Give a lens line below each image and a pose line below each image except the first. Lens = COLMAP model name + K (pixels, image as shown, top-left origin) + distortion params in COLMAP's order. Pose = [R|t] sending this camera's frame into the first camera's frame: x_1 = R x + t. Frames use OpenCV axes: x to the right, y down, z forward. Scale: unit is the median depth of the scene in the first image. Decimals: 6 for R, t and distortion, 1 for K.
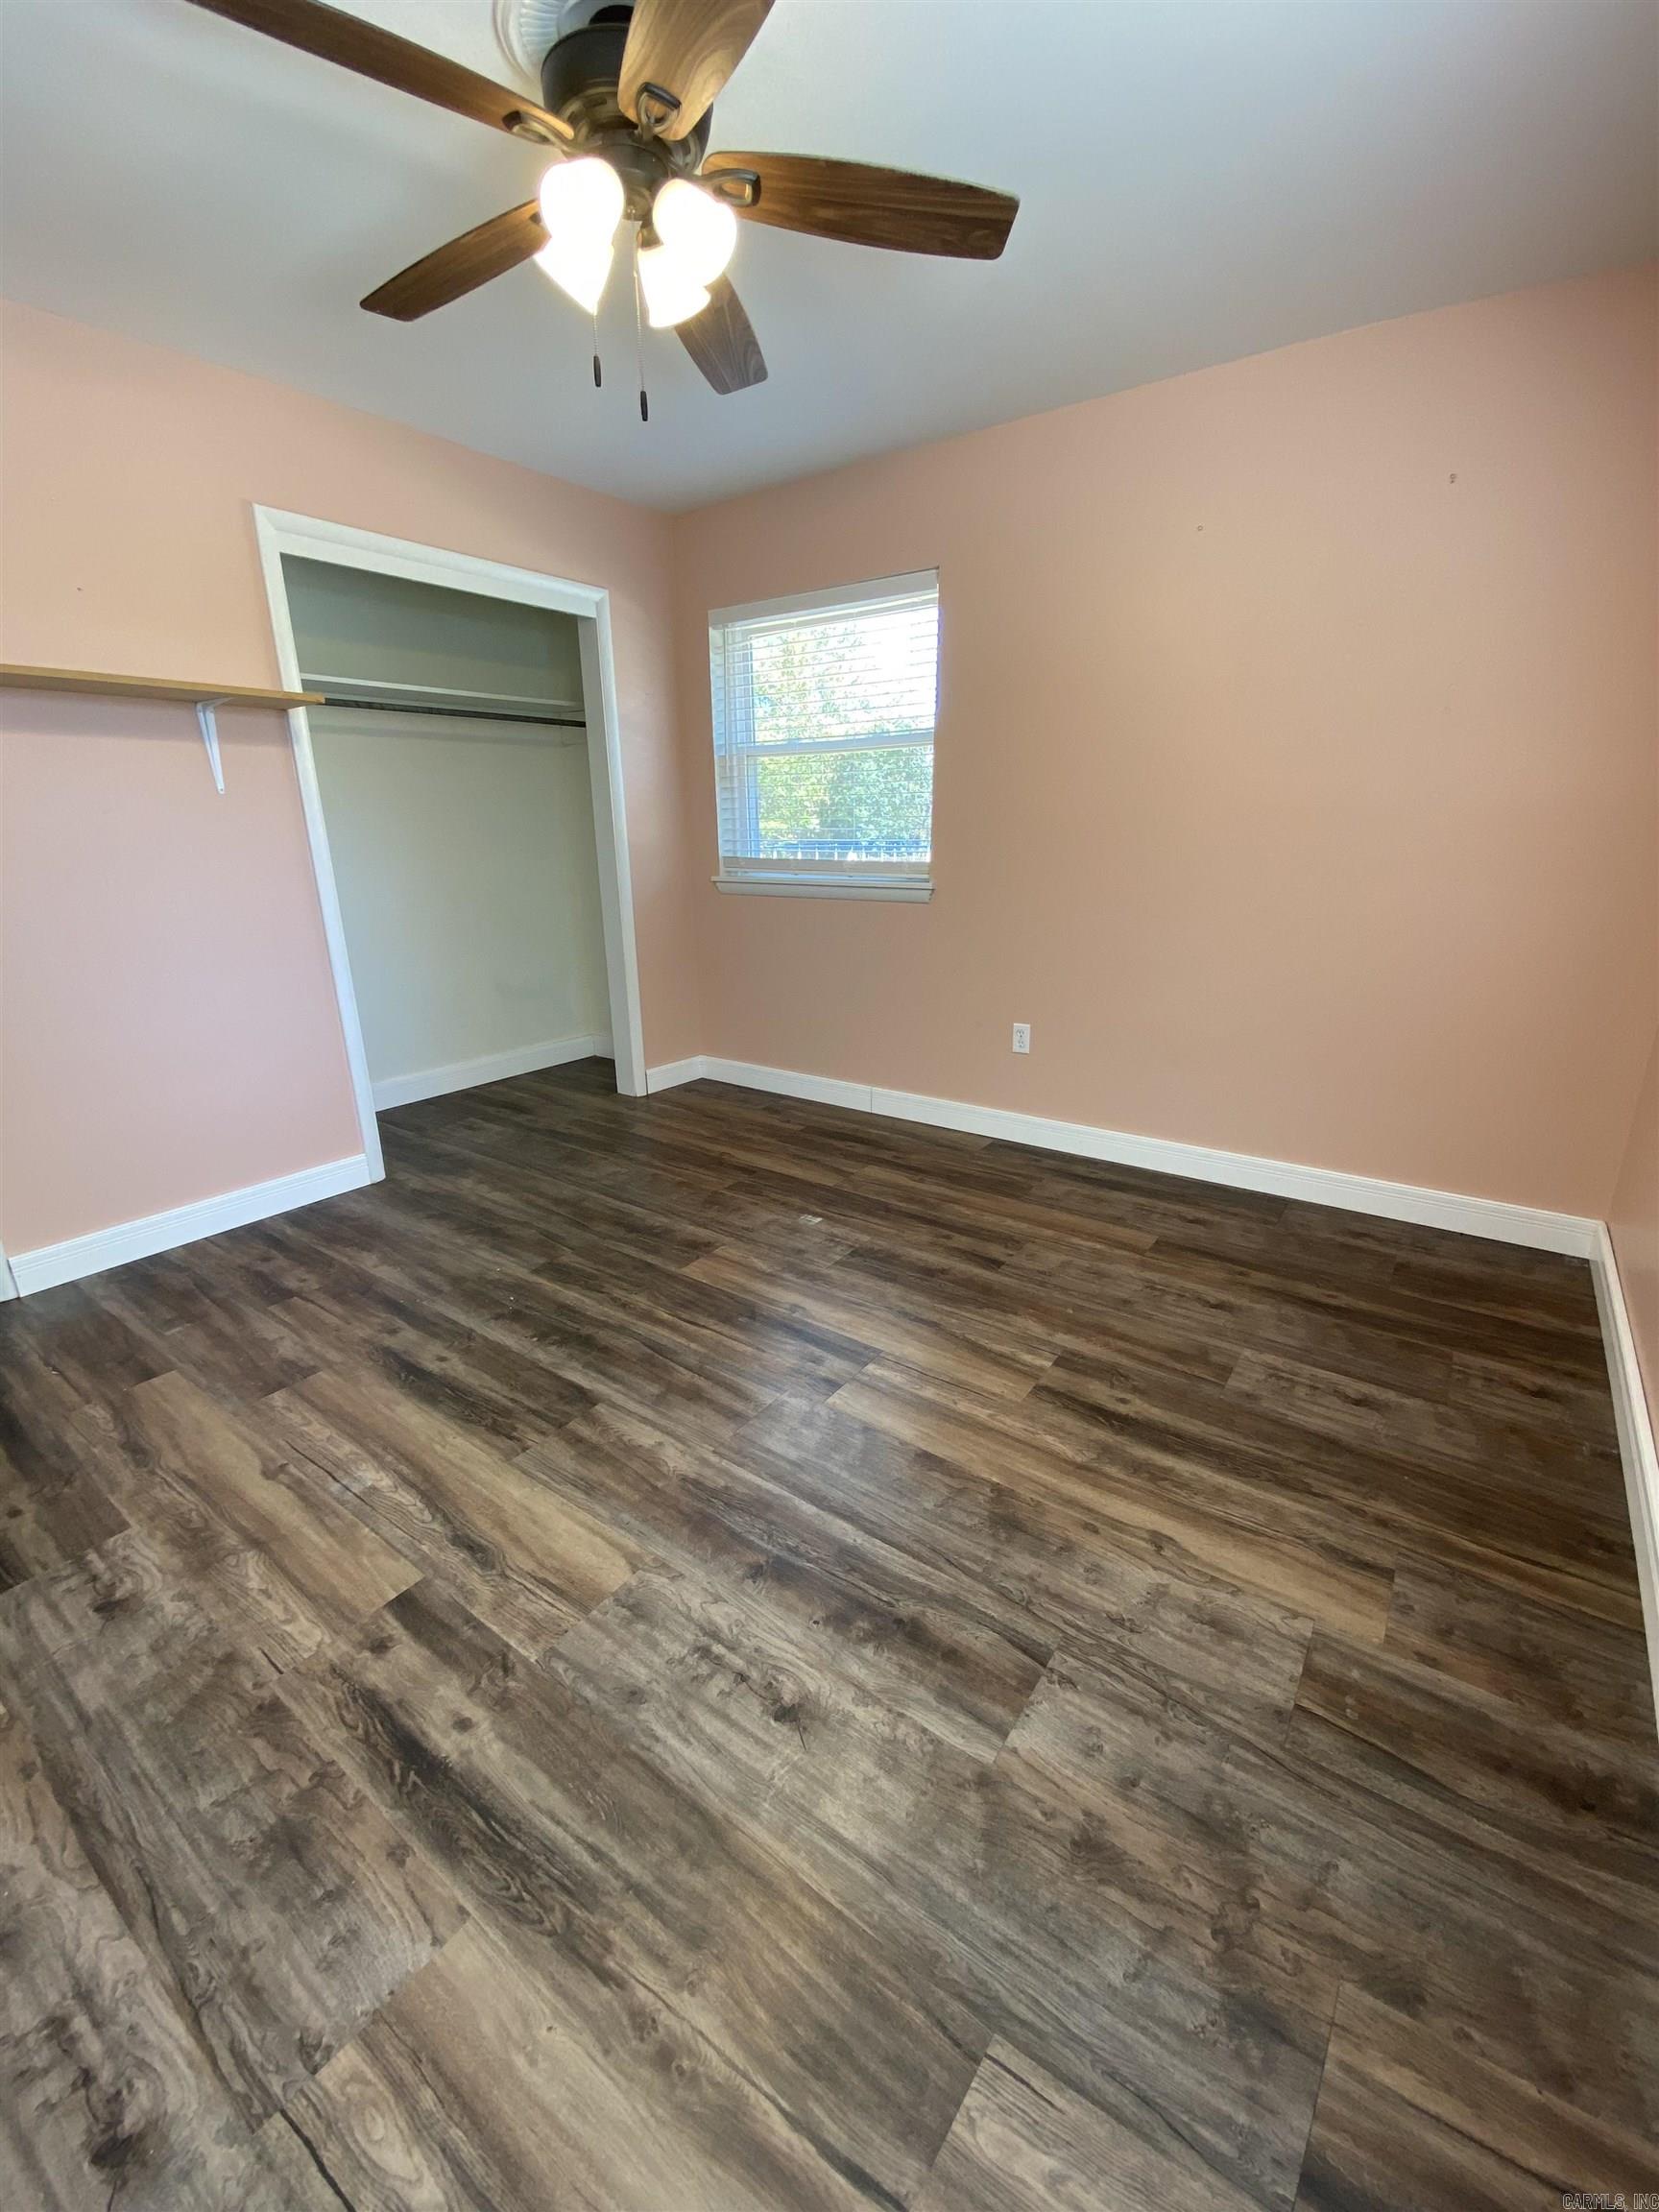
lens RADIAL K [[834.3, 0, 829.5], [0, 834.3, 1106.0], [0, 0, 1]] dist [0.025478, -0.020450]
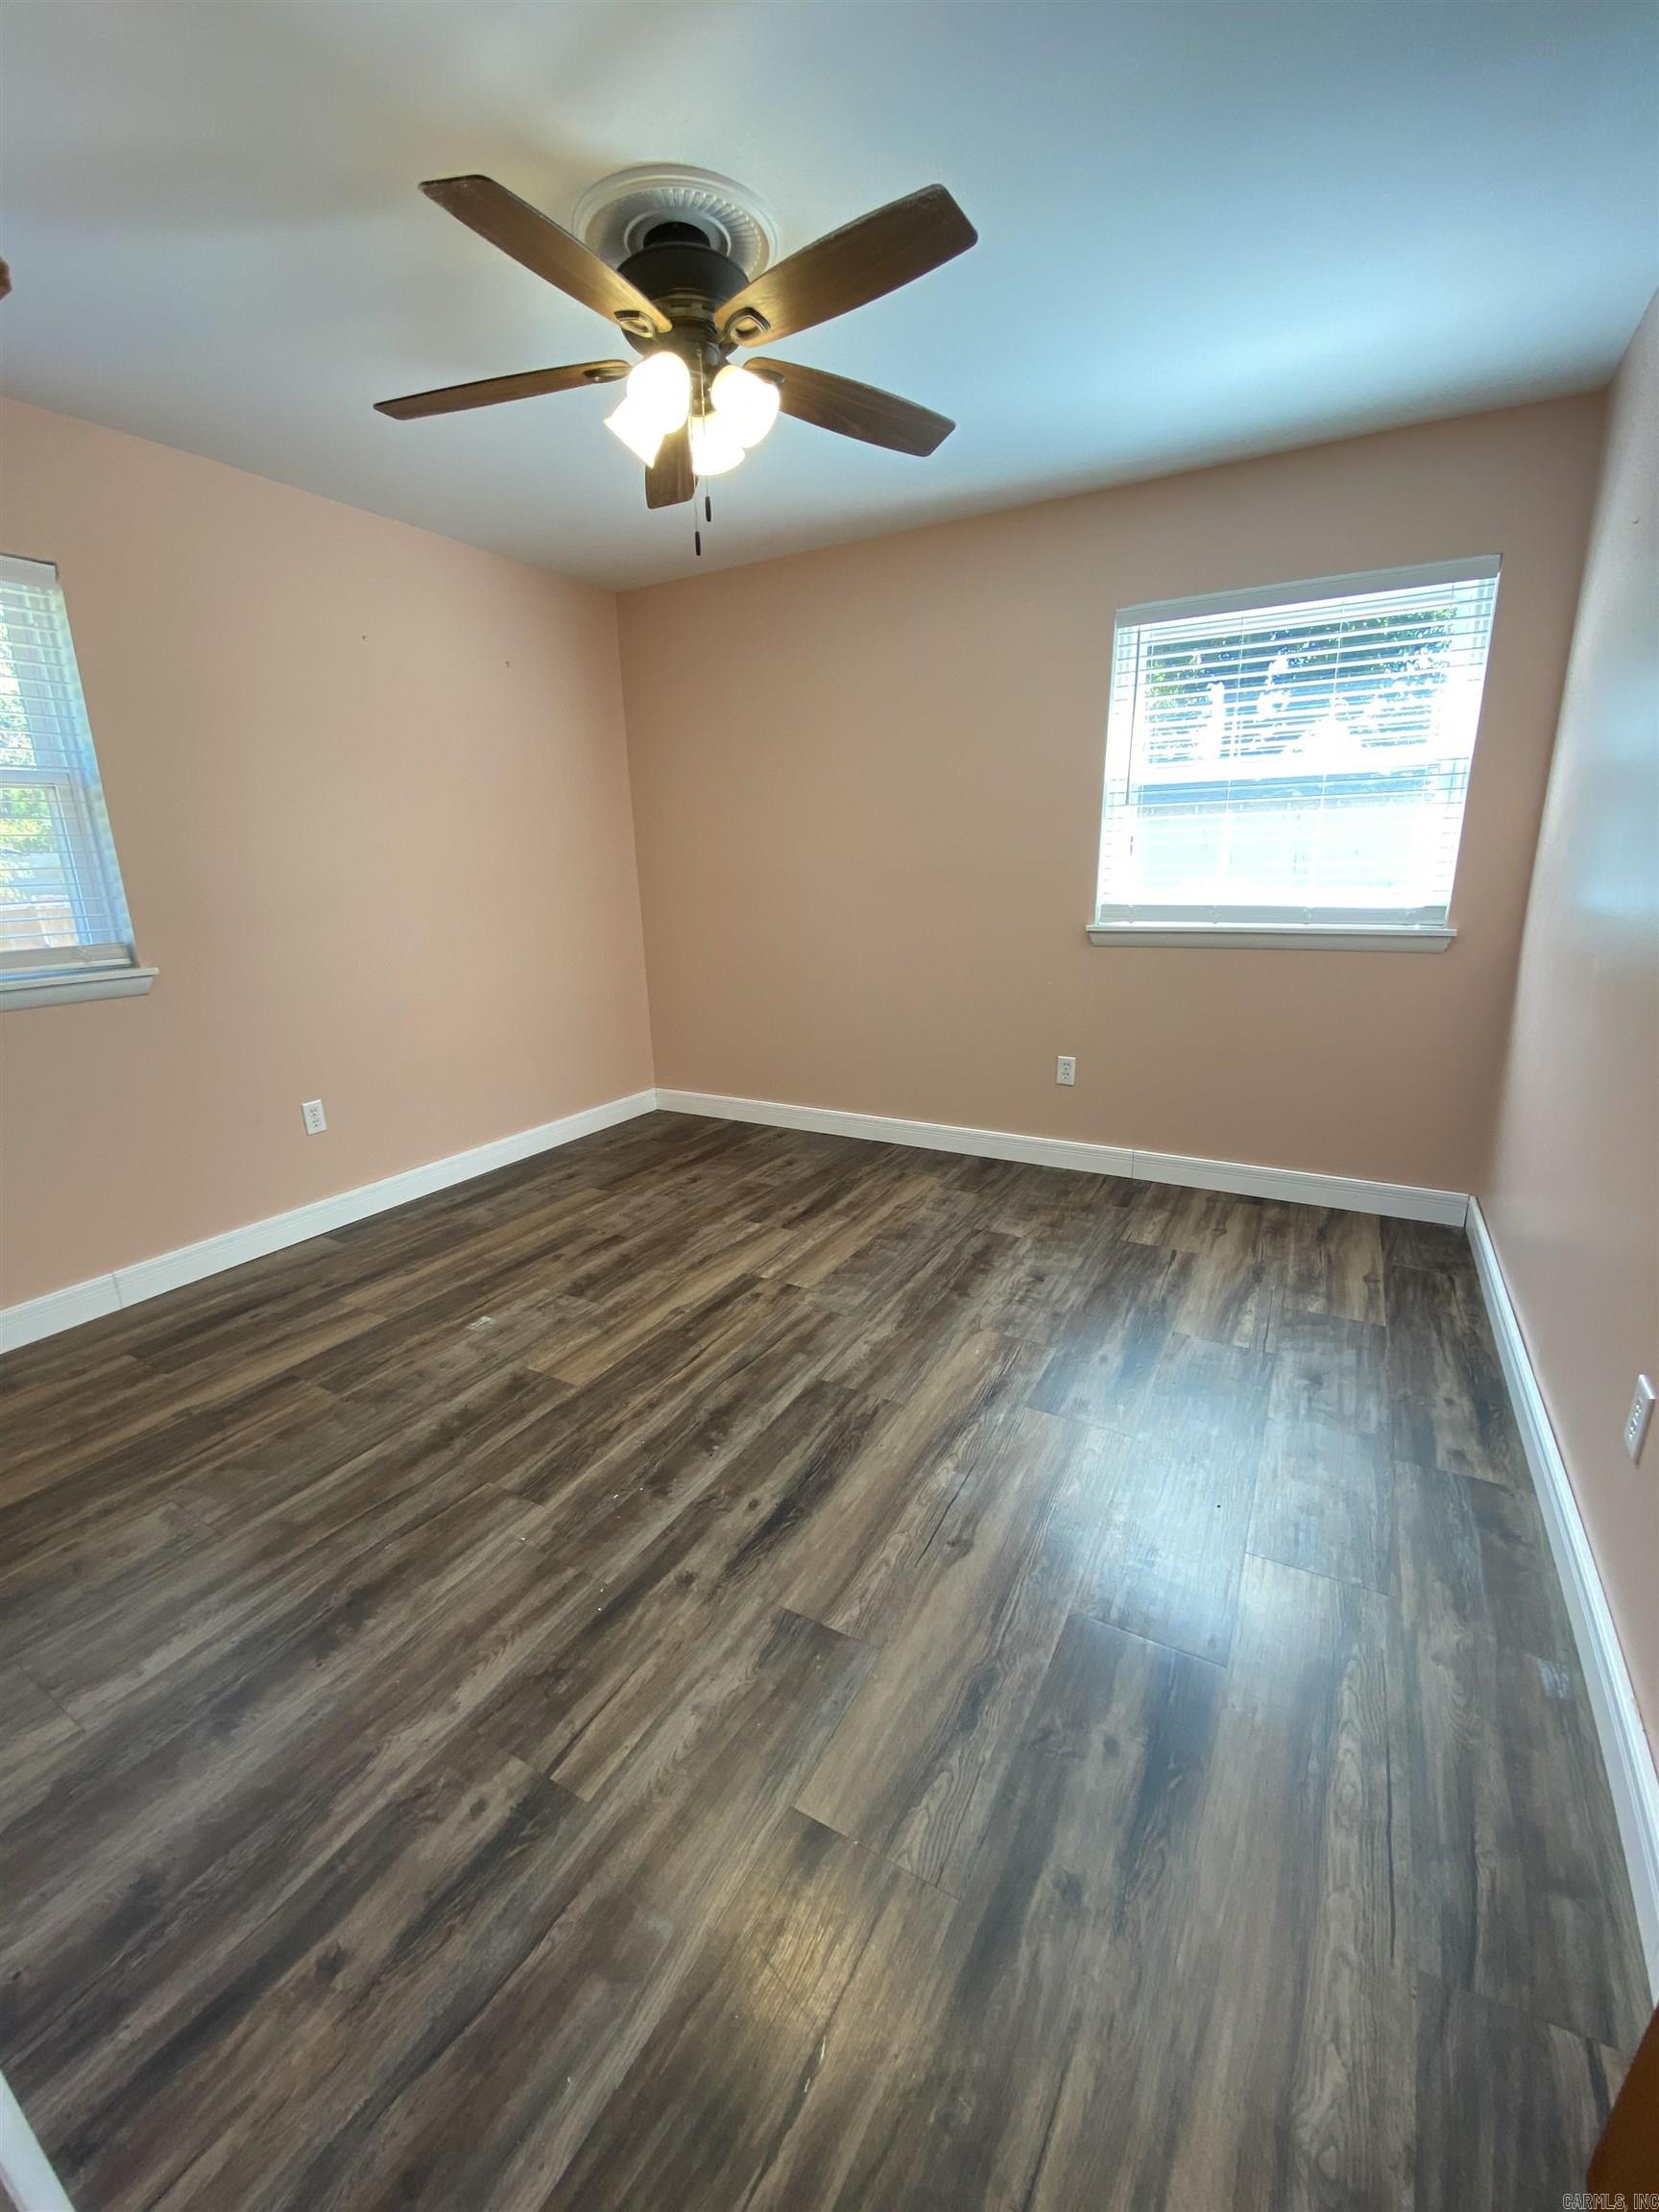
lens RADIAL K [[834.3, 0, 829.5], [0, 834.3, 1106.0], [0, 0, 1]] dist [0.025478, -0.020450]
pose [[-0.061151, -0.269517, 0.961052, -1.029670], [0.341069, 0.899254, 0.273889, -0.229640], [-0.938047, 0.344534, 0.036934, 0.674599]]
